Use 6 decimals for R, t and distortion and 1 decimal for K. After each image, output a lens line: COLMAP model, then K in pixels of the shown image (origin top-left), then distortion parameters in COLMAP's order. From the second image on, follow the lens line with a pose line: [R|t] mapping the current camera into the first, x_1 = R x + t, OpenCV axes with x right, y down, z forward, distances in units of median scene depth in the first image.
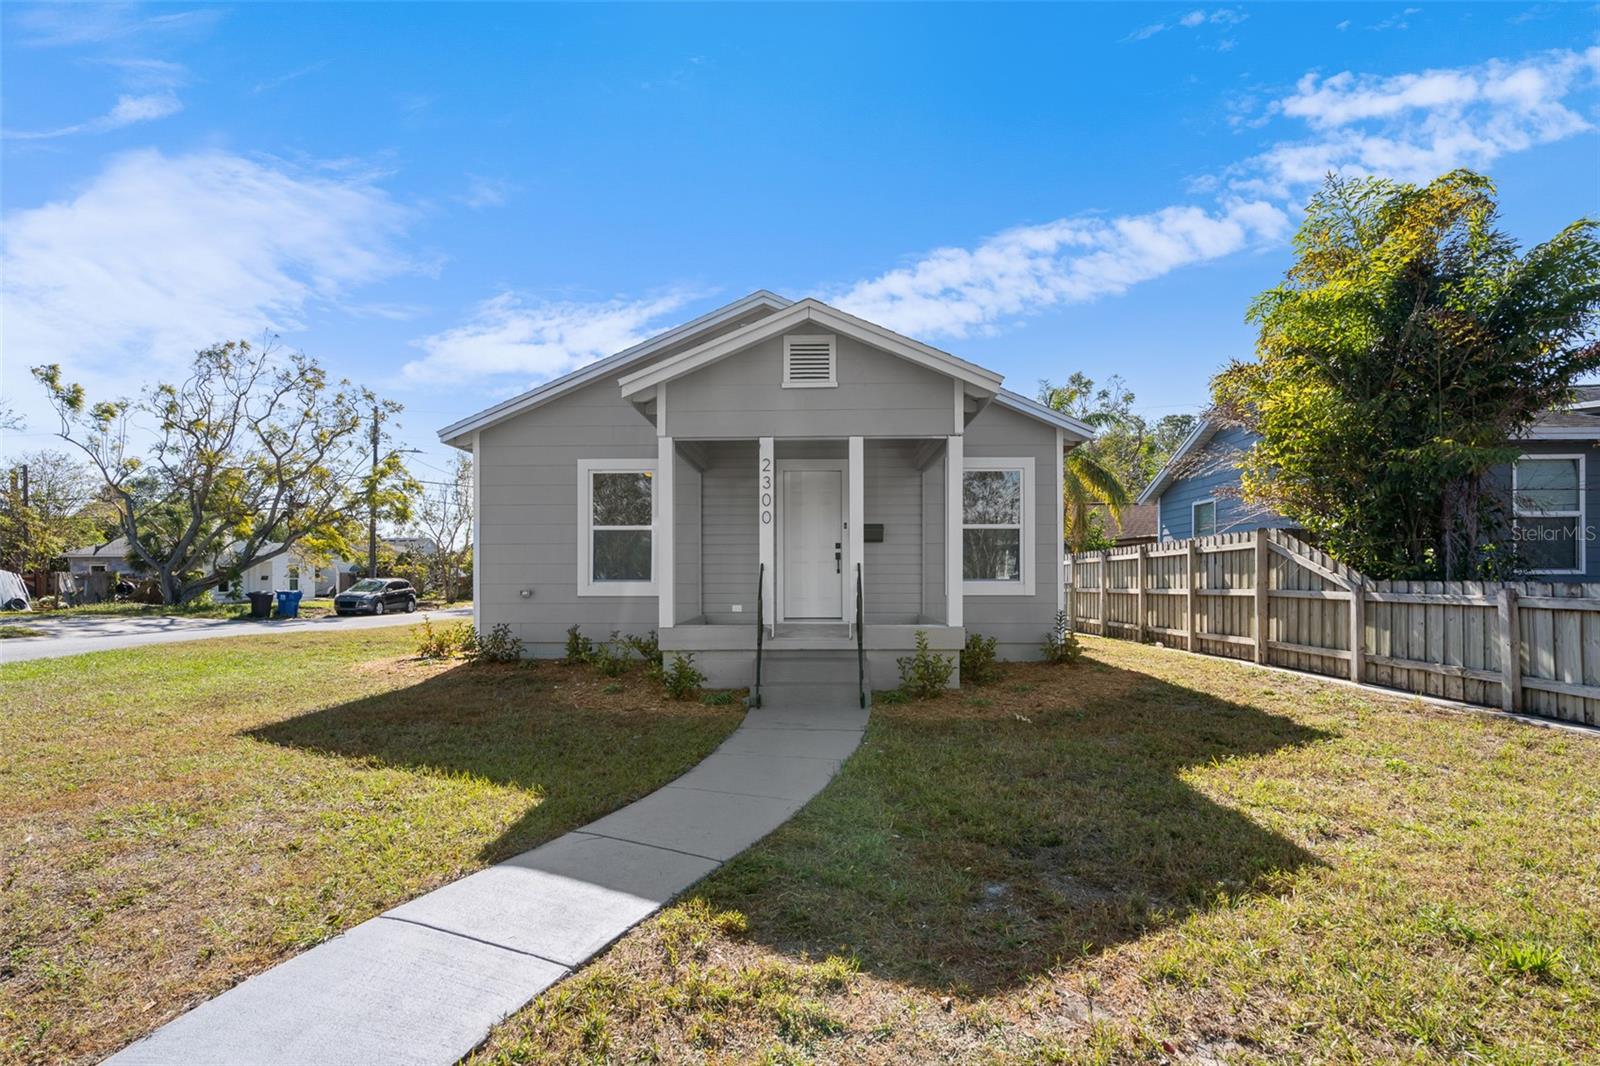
lens RADIAL K [[735.3, 0, 800.0], [0, 735.3, 533.0], [0, 0, 1]] dist [-0.002247, 0.000247]
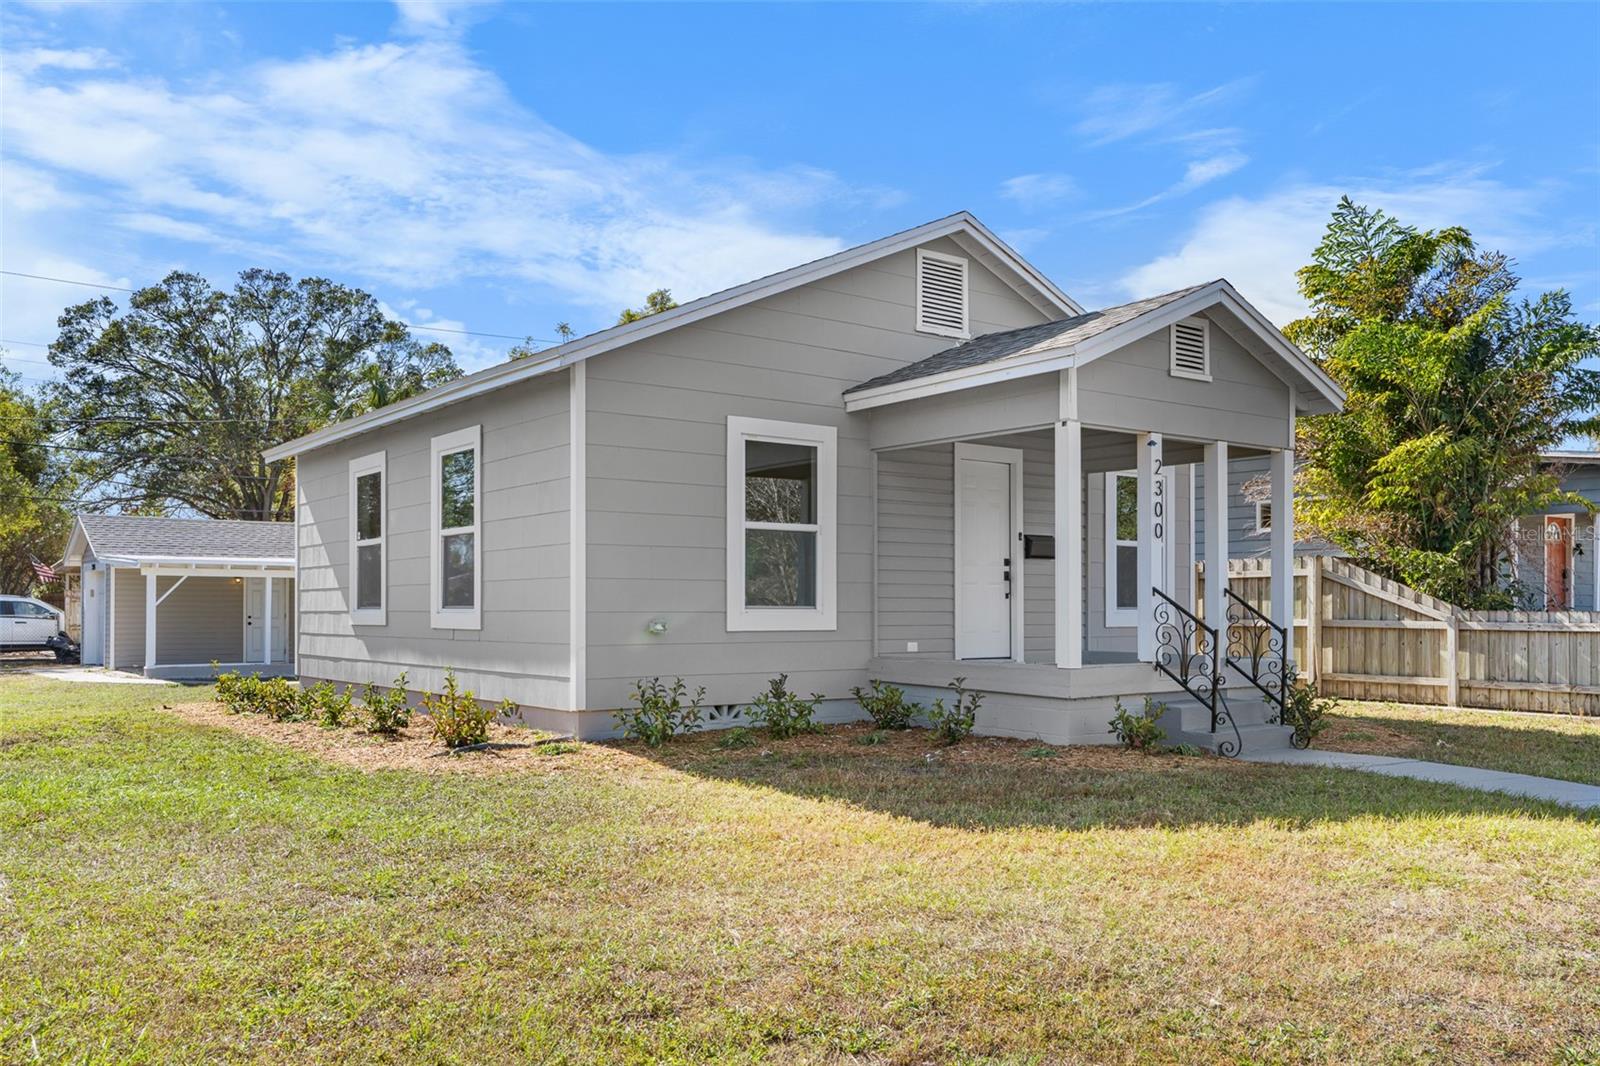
lens RADIAL K [[1292.3, 0, 800.0], [0, 1292.3, 533.0], [0, 0, 1]] dist [0.006881, 0.000818]
pose [[0.789711, 0.039954, 0.612177, -1.025825], [-0.043835, 0.999001, -0.008654, 0.008742], [-0.611911, -0.020001, 0.790673, 0.085745]]
